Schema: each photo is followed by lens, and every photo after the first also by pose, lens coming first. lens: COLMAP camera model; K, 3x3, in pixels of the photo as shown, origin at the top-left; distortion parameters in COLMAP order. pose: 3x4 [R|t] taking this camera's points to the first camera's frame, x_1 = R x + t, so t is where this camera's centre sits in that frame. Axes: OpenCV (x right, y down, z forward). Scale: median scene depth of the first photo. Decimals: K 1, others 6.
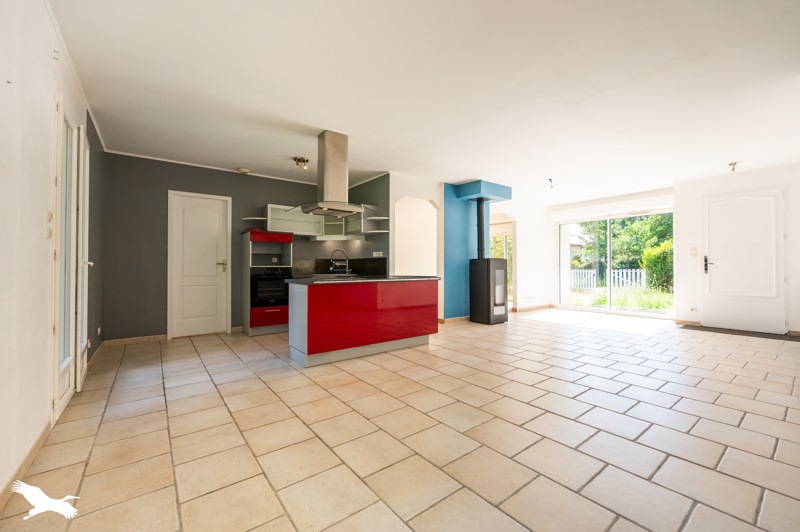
lens RADIAL K [[329.4, 0, 401.1], [0, 329.4, 265.3], [0, 0, 1]] dist [-0.010924, -0.000154]
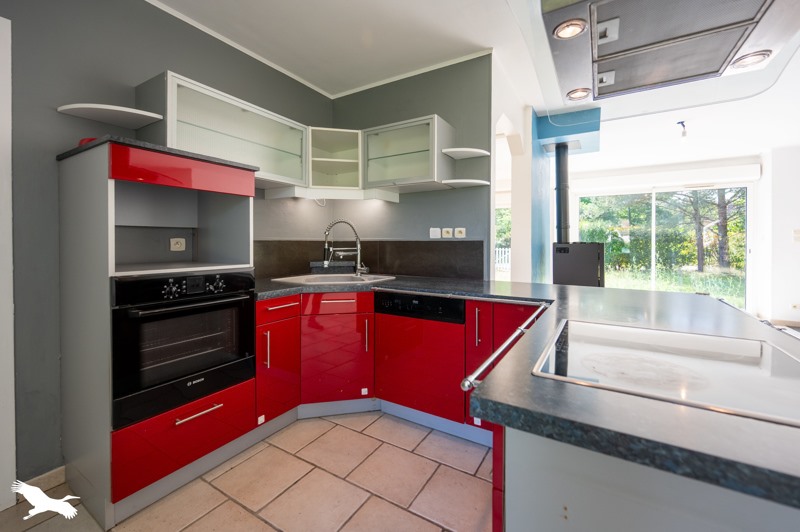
lens RADIAL K [[329.4, 0, 406.4], [0, 329.4, 246.8], [0, 0, 1]] dist [-0.010924, -0.000154]
pose [[0.927896, -0.001857, 0.372834, -0.297331], [-0.005926, 0.999788, 0.019727, -0.023076], [-0.372791, -0.020514, 0.927688, 0.593771]]
